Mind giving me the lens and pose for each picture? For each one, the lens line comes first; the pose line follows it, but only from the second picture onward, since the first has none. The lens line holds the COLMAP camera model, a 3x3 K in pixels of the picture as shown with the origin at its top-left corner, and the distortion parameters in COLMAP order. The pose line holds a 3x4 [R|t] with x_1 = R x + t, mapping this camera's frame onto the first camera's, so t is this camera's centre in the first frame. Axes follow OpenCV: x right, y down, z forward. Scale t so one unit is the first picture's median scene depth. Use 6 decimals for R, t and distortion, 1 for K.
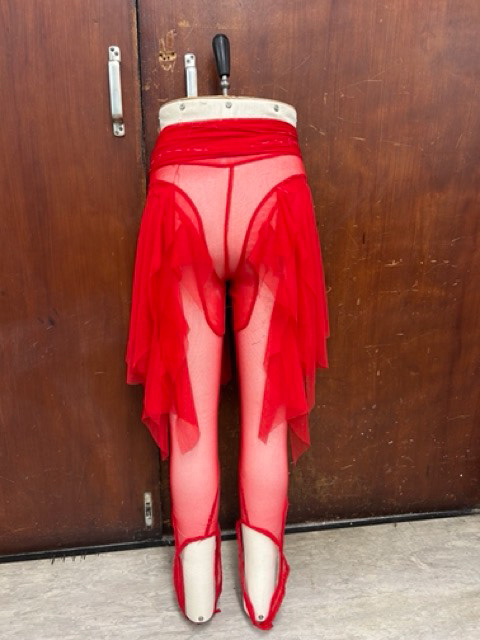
lens RADIAL K [[487.1, 0, 239.4], [0, 487.1, 317.9], [0, 0, 1]] dist [0.028593, -0.047554]
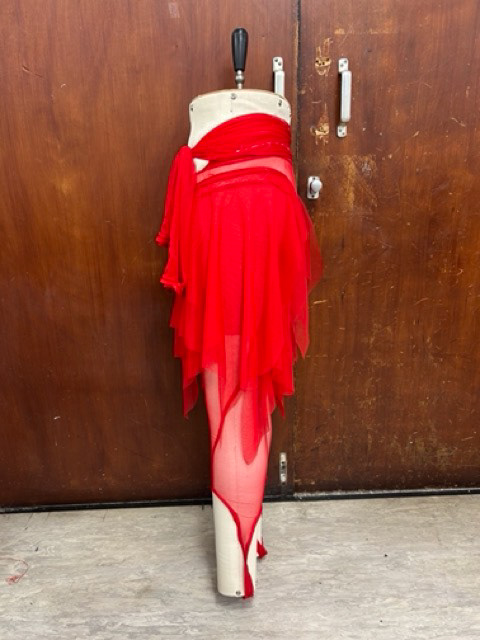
lens RADIAL K [[487.1, 0, 235.0], [0, 487.1, 319.5], [0, 0, 1]] dist [0.028593, -0.047554]
pose [[0.991225, 0.008241, -0.131932, -0.174742], [-0.002518, 0.999051, 0.043485, 0.000643], [0.132165, -0.042771, 0.990305, -0.135890]]
